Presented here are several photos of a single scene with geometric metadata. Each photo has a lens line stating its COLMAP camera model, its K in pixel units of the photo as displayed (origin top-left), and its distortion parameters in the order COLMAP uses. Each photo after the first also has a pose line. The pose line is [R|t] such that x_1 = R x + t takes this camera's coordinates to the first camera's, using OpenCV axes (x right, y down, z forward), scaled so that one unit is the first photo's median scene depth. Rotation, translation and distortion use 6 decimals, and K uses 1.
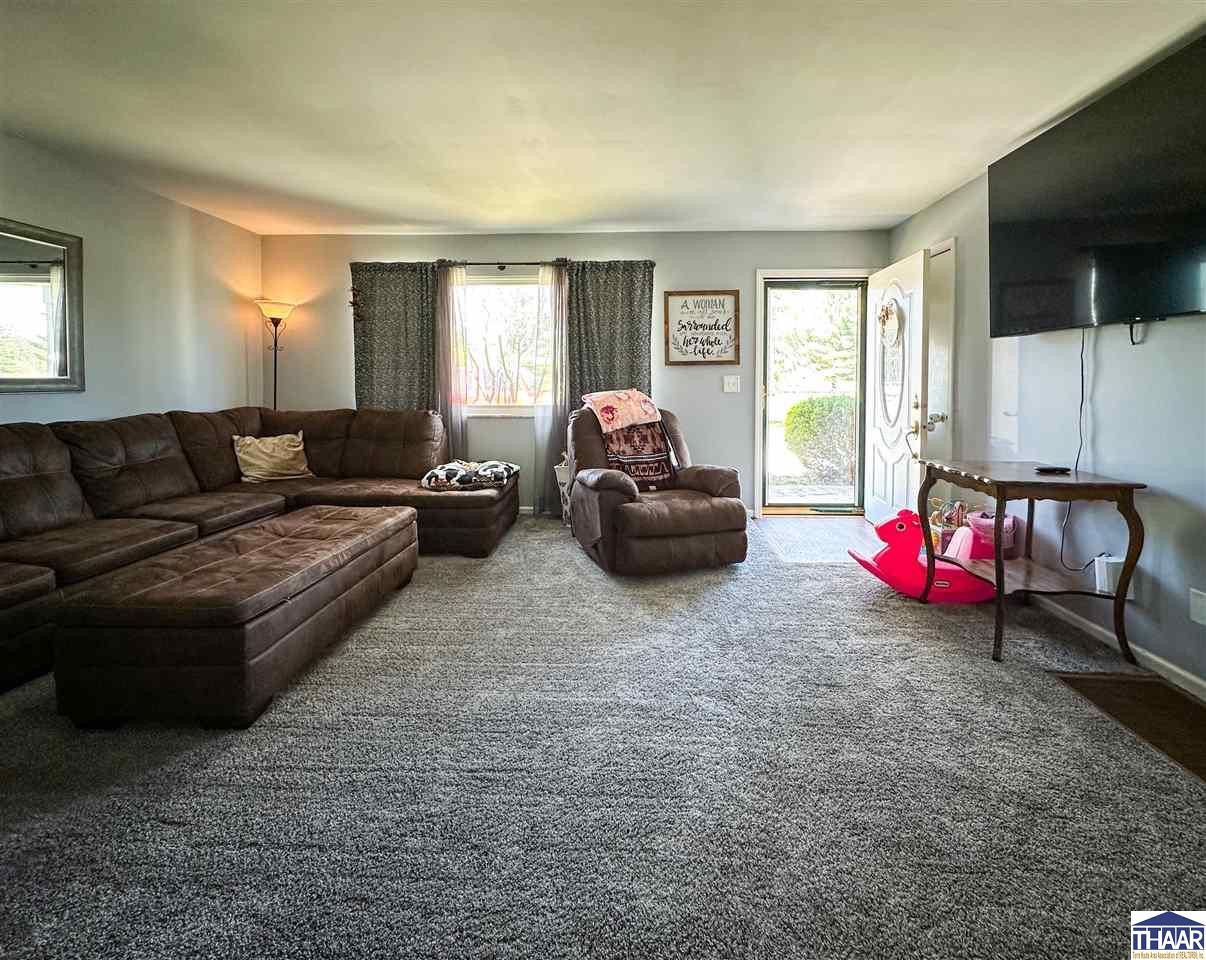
lens RADIAL K [[524.6, 0, 602.5], [0, 524.6, 480.5], [0, 0, 1]] dist [-0.010752, -0.000079]
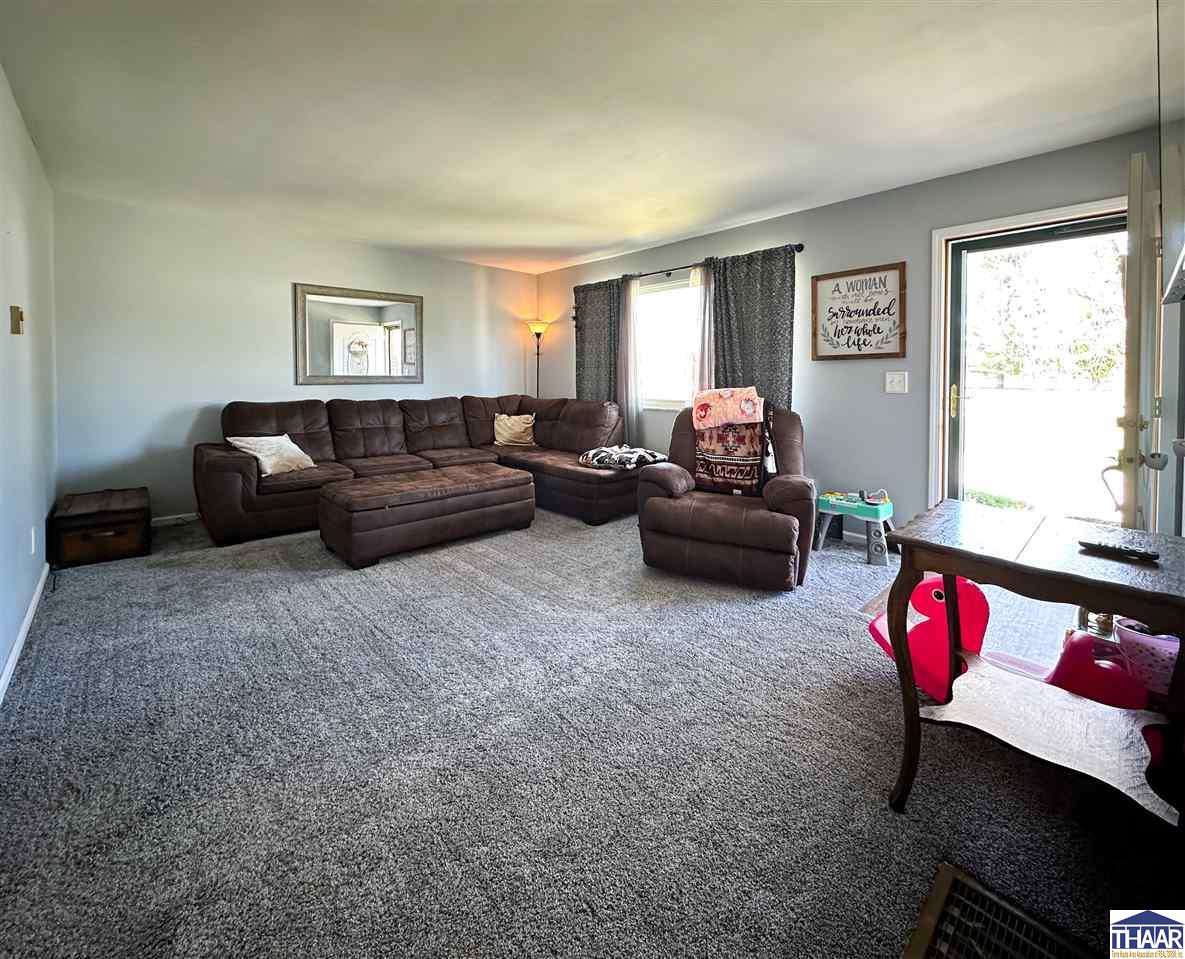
lens RADIAL K [[515.5, 0, 591.5], [0, 515.5, 477.4], [0, 0, 1]] dist [-0.010752, -0.000079]
pose [[0.688123, 0.140805, -0.711801, 0.539459], [-0.134232, 0.988761, 0.065826, -0.035314], [0.713069, 0.050250, 0.699290, 0.154673]]
